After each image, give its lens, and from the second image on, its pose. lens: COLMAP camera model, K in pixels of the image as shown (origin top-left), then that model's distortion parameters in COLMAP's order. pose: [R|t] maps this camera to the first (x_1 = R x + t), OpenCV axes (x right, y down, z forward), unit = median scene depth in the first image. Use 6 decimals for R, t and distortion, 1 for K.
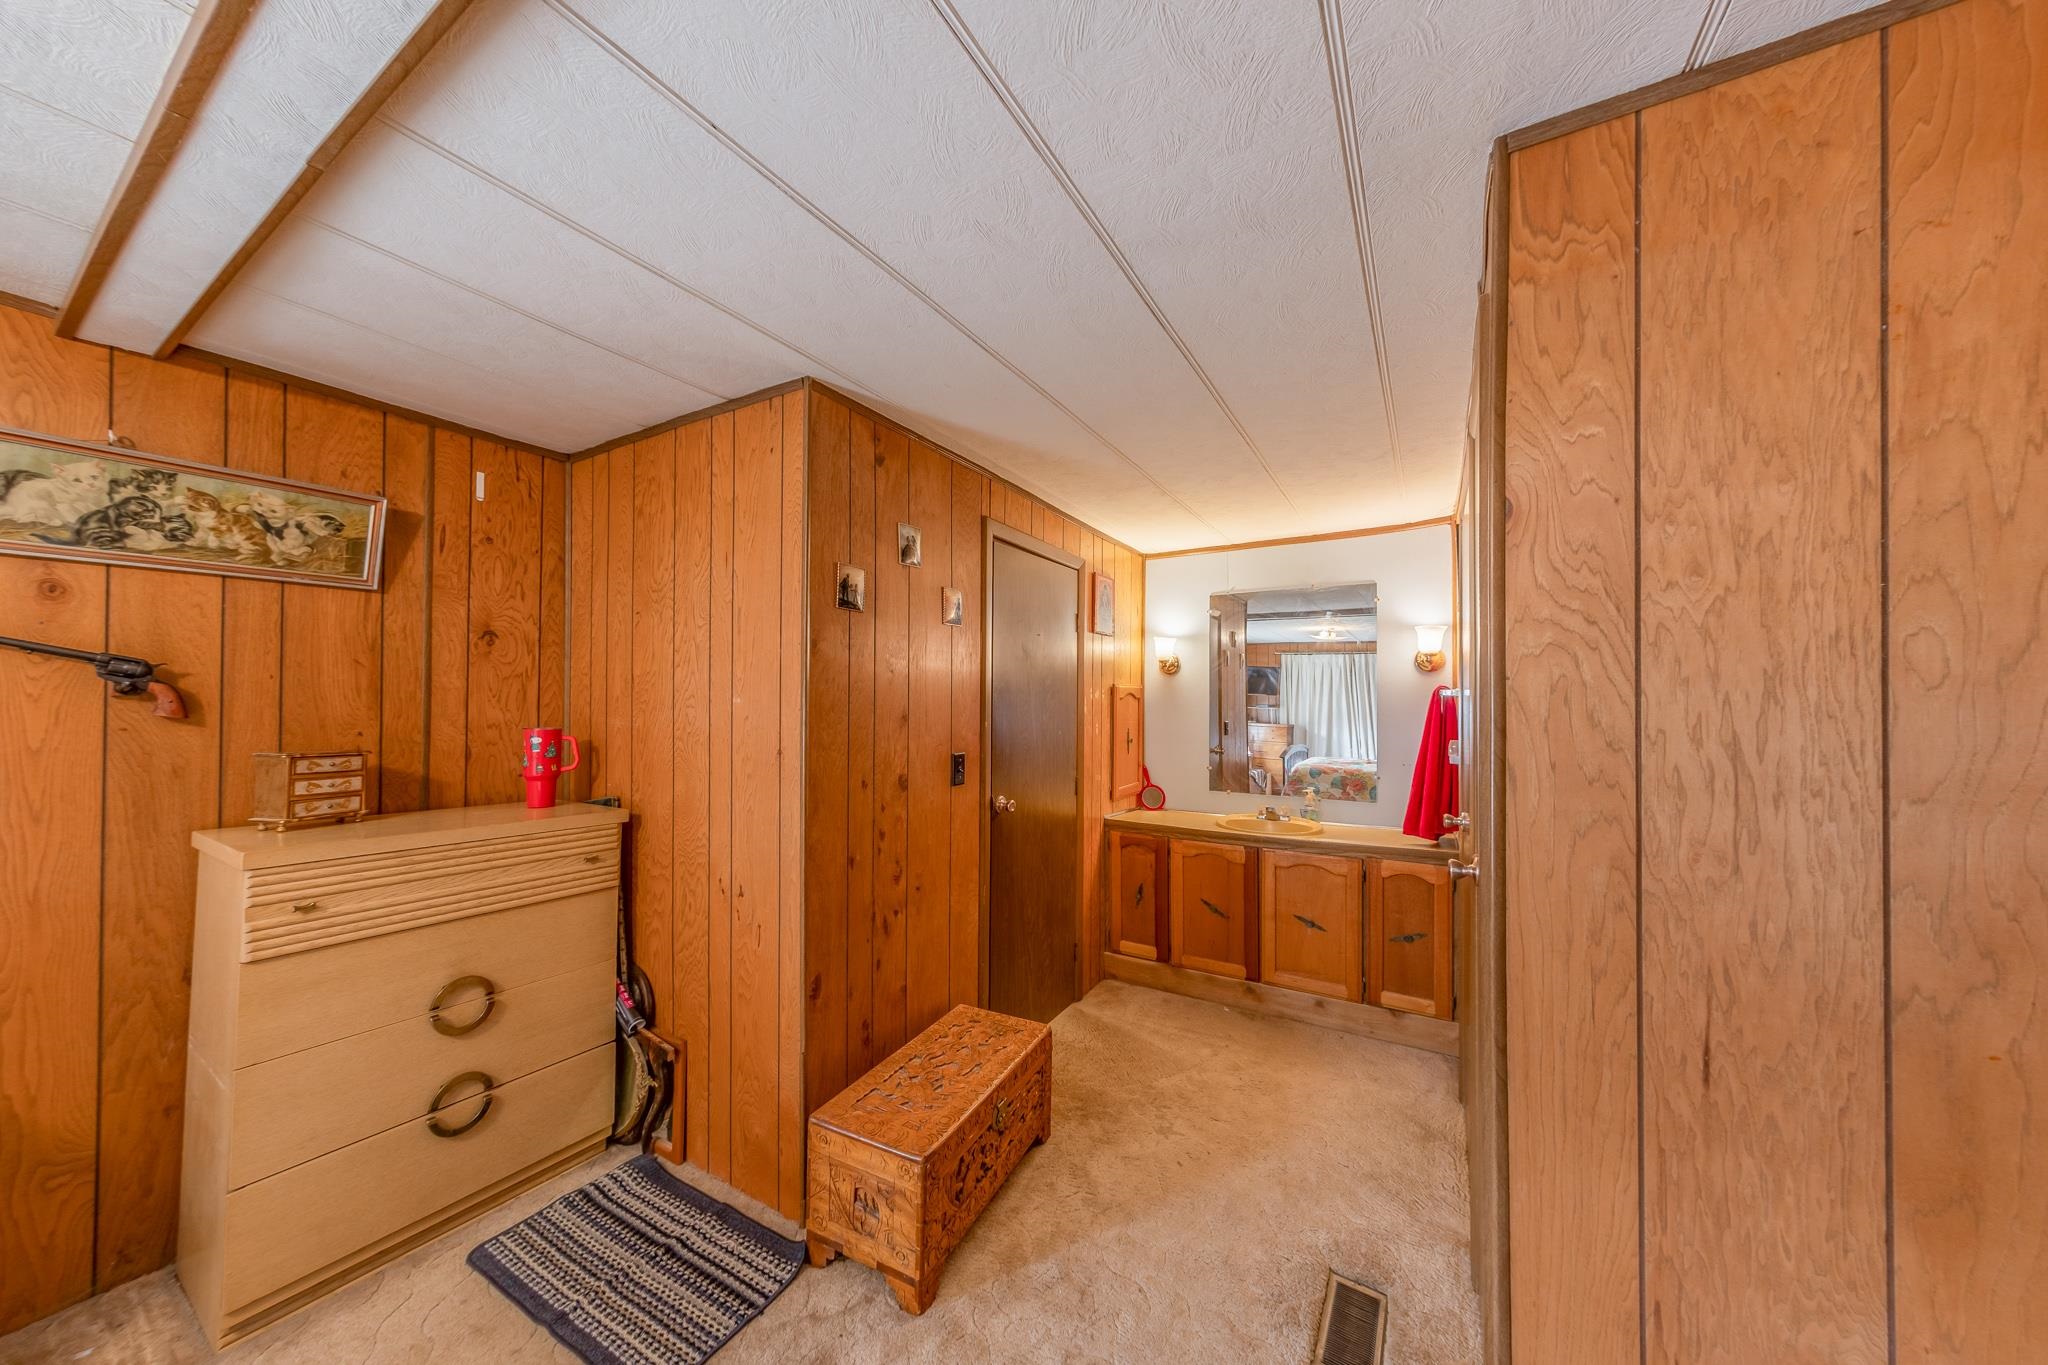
lens RADIAL K [[678.6, 0, 1024.3], [0, 678.6, 696.4], [0, 0, 1]] dist [0.000097, -0.000030]
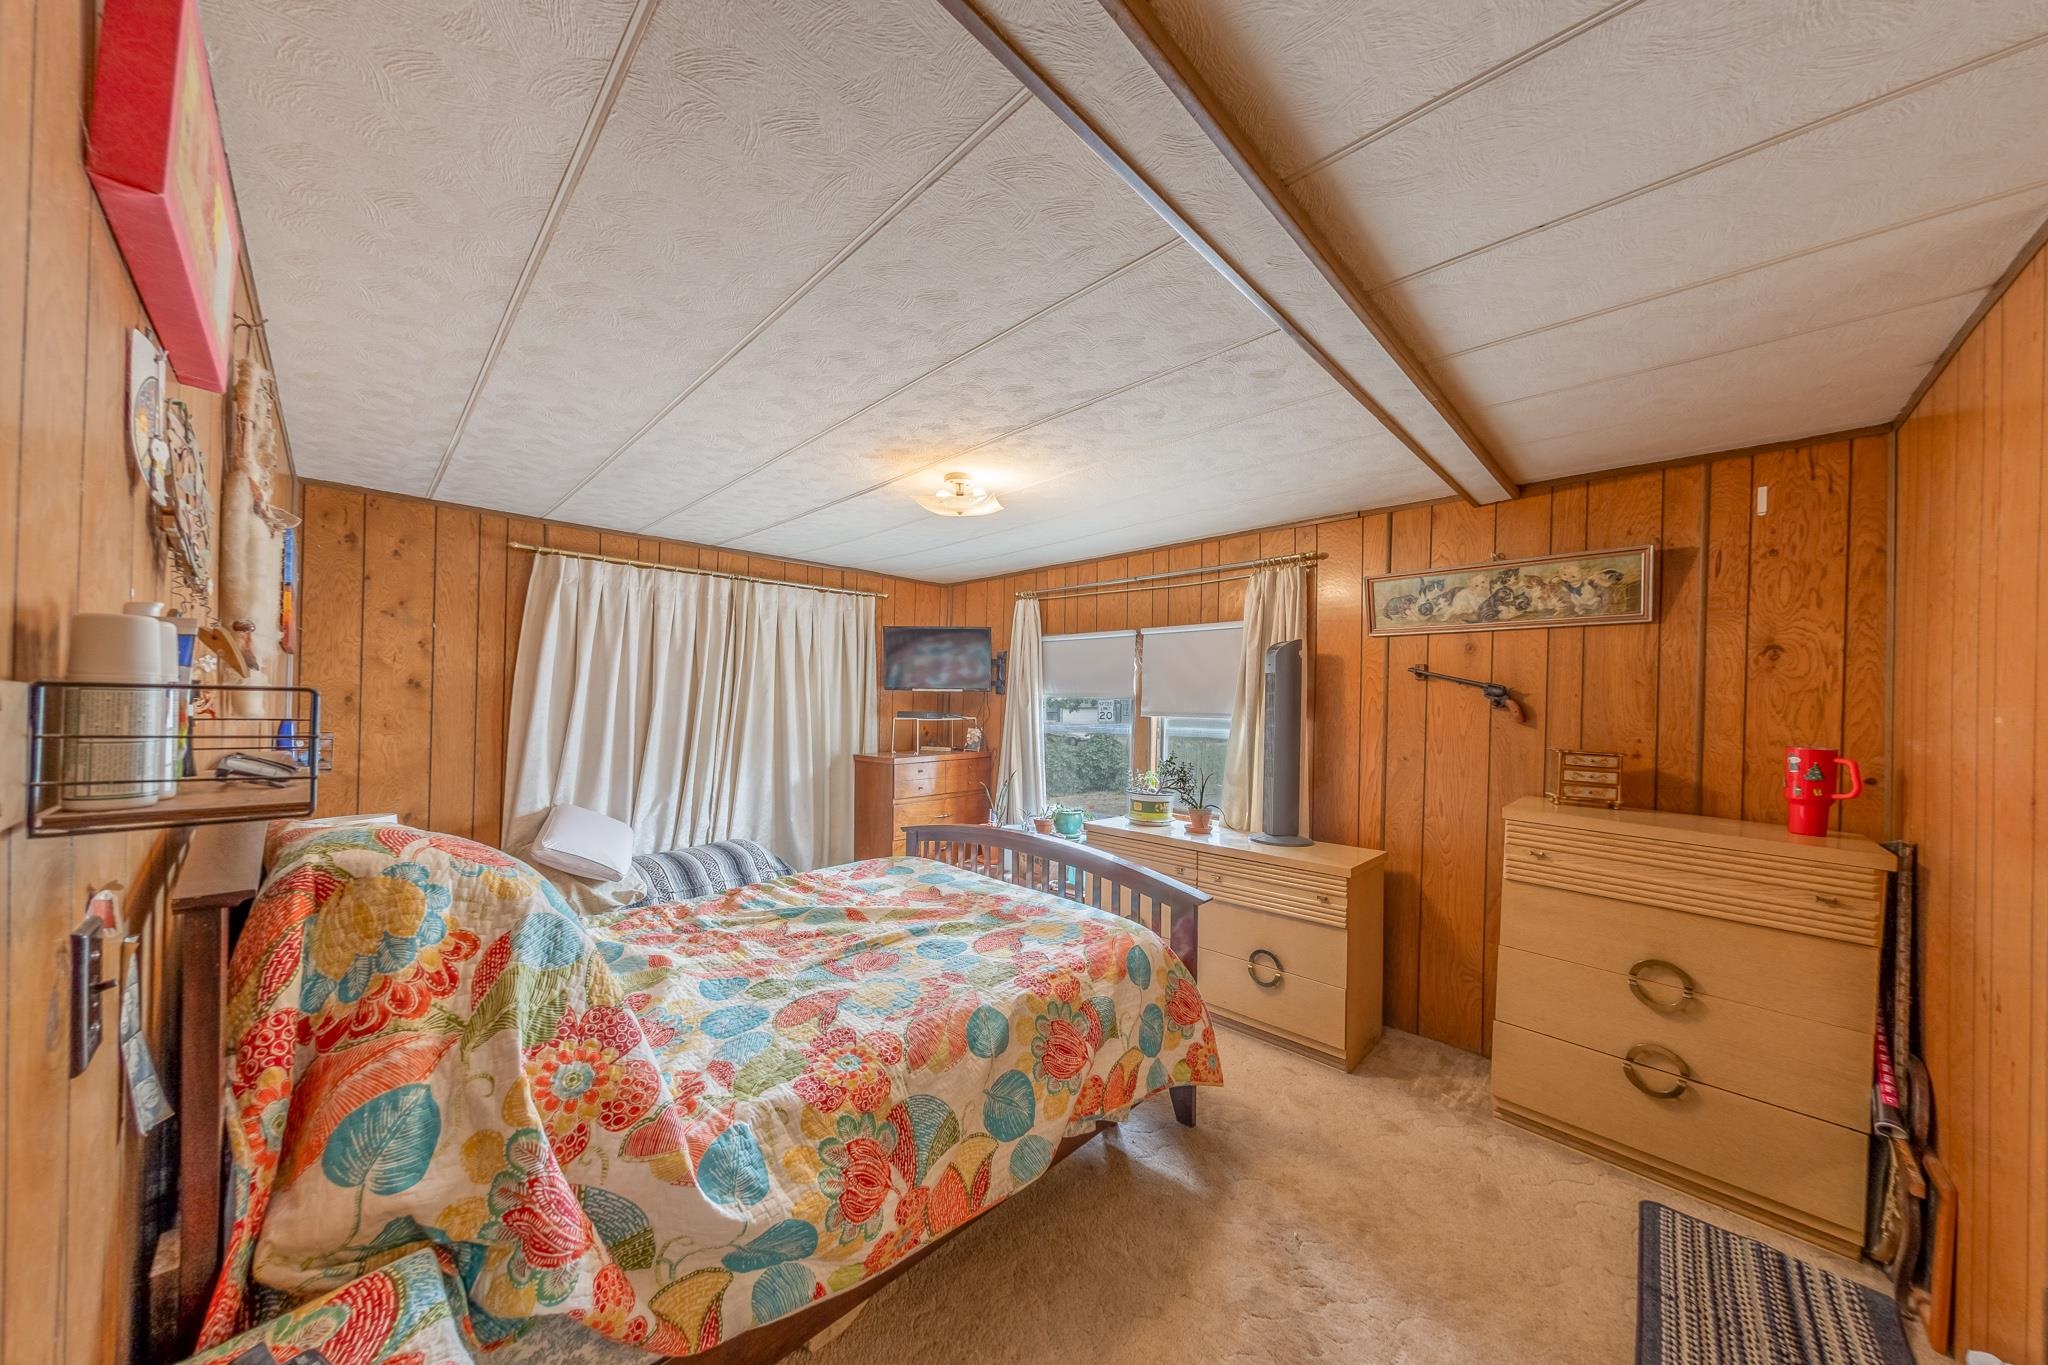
lens RADIAL K [[678.6, 0, 1024.3], [0, 678.6, 696.4], [0, 0, 1]] dist [0.000097, -0.000030]
pose [[-0.235652, -0.011615, -0.971768, 0.465615], [-0.017295, 0.999820, -0.007756, 0.003589], [0.971684, 0.014979, -0.235811, 0.209933]]
